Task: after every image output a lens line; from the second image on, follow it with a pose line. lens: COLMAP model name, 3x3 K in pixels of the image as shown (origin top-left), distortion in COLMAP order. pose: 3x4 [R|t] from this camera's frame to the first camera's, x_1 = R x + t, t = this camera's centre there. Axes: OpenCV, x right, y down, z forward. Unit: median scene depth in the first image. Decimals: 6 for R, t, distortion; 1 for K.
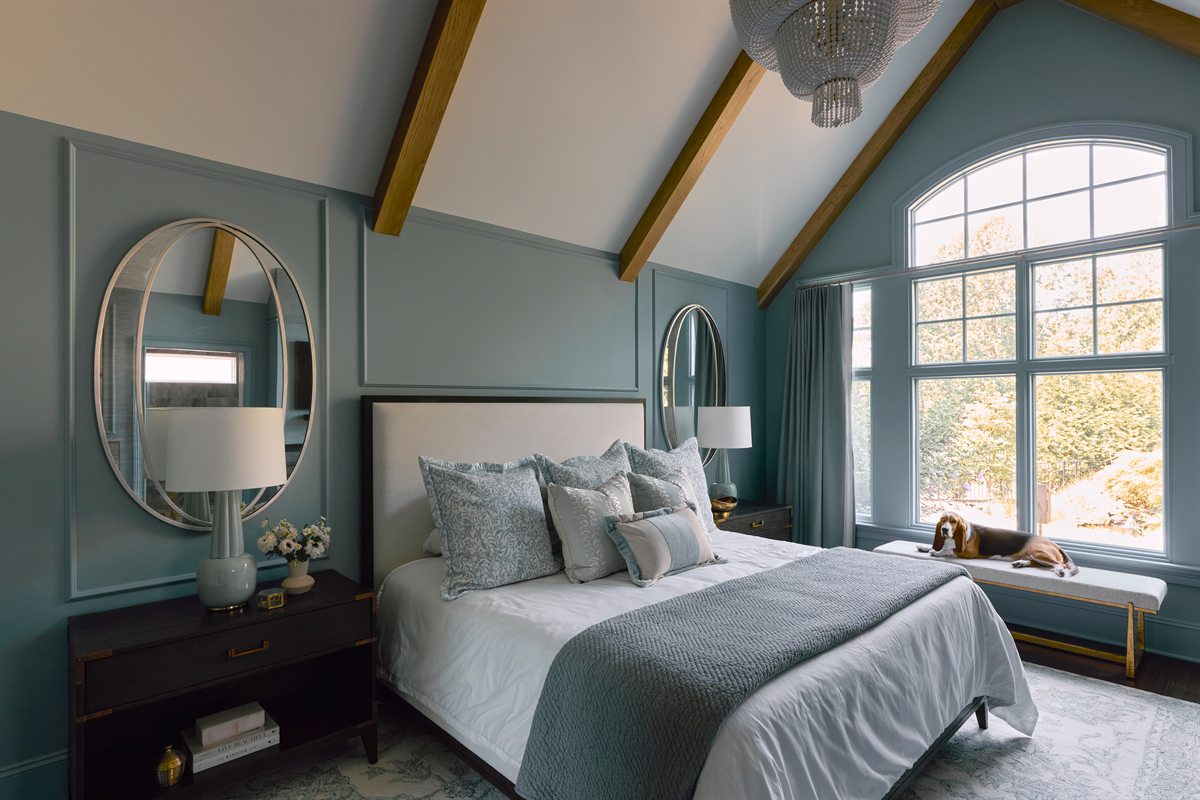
lens RADIAL K [[610.4, 0, 594.3], [0, 610.4, 398.1], [0, 0, 1]] dist [-0.003466, 0.002760]
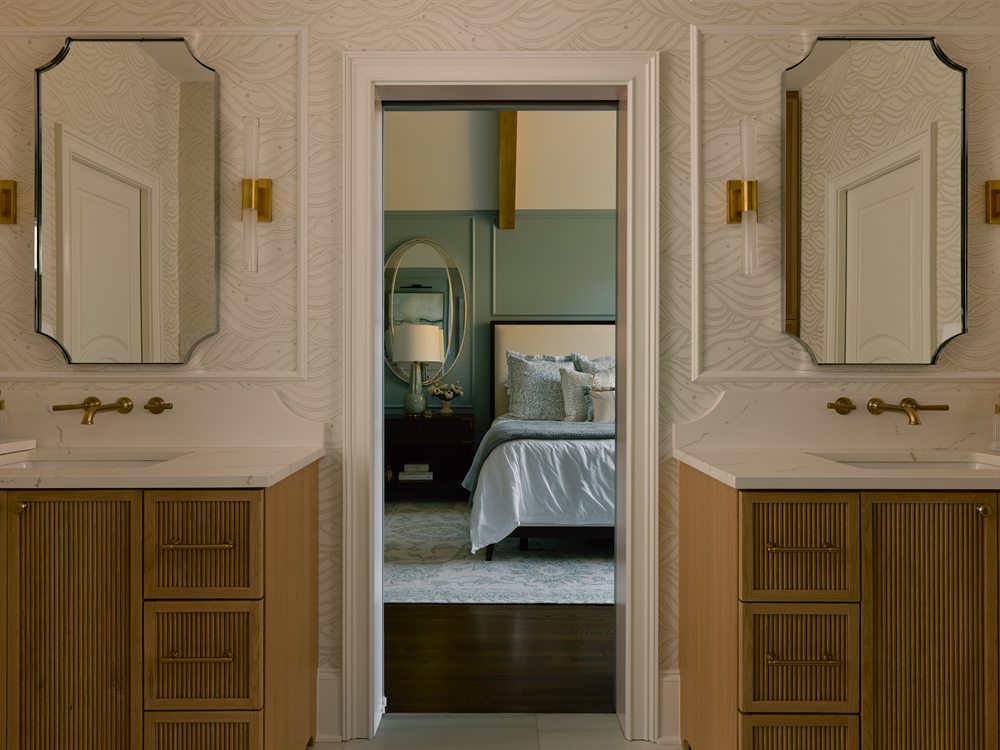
lens RADIAL K [[702.3, 0, 494.9], [0, 702.3, 372.2], [0, 0, 1]] dist [-0.003541, 0.002728]
pose [[0.744080, -0.006788, -0.668056, 1.008883], [0.008730, 0.999962, -0.000436, 0.146310], [0.668034, -0.005507, 0.744110, -0.537492]]
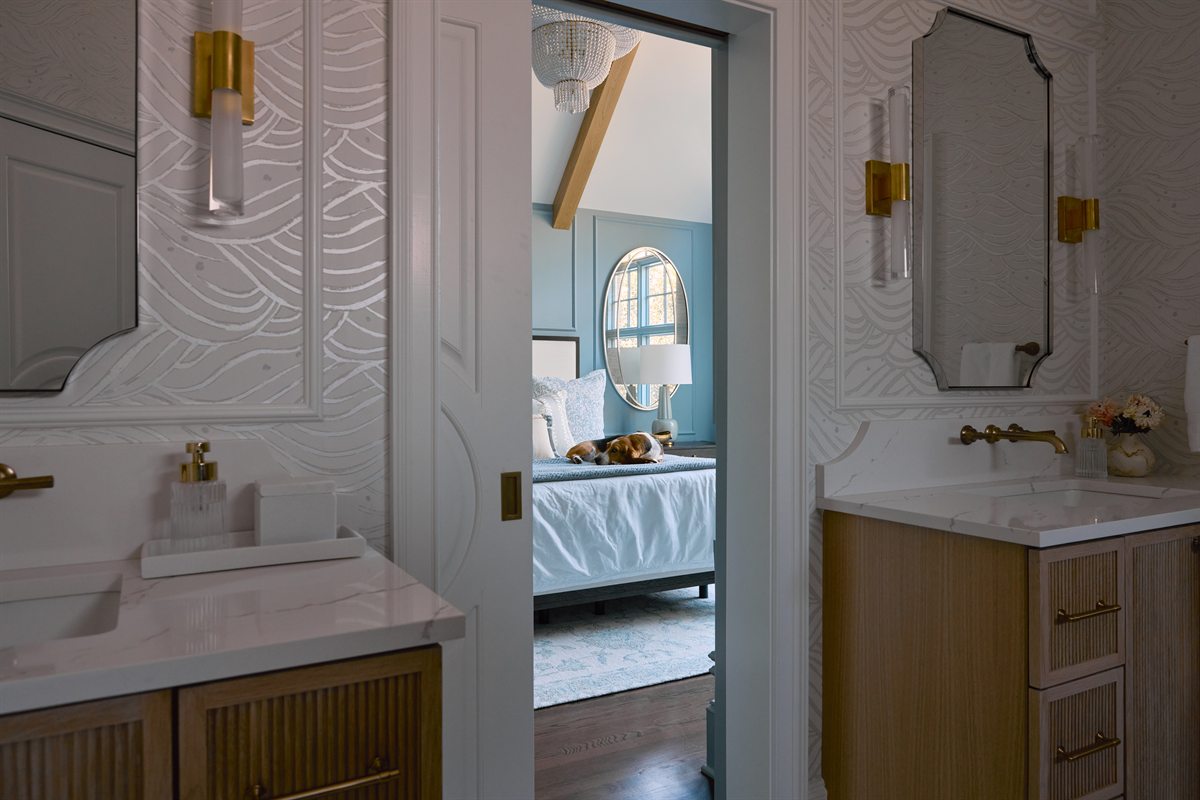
lens RADIAL K [[805.3, 0, 599.6], [0, 805.3, 399.4], [0, 0, 1]] dist [-0.011231, 0.009583]
pose [[0.974833, -0.013446, -0.222532, 0.629841], [0.016181, 0.999814, 0.010470, 0.138676], [0.222350, -0.013808, 0.974869, -0.541939]]
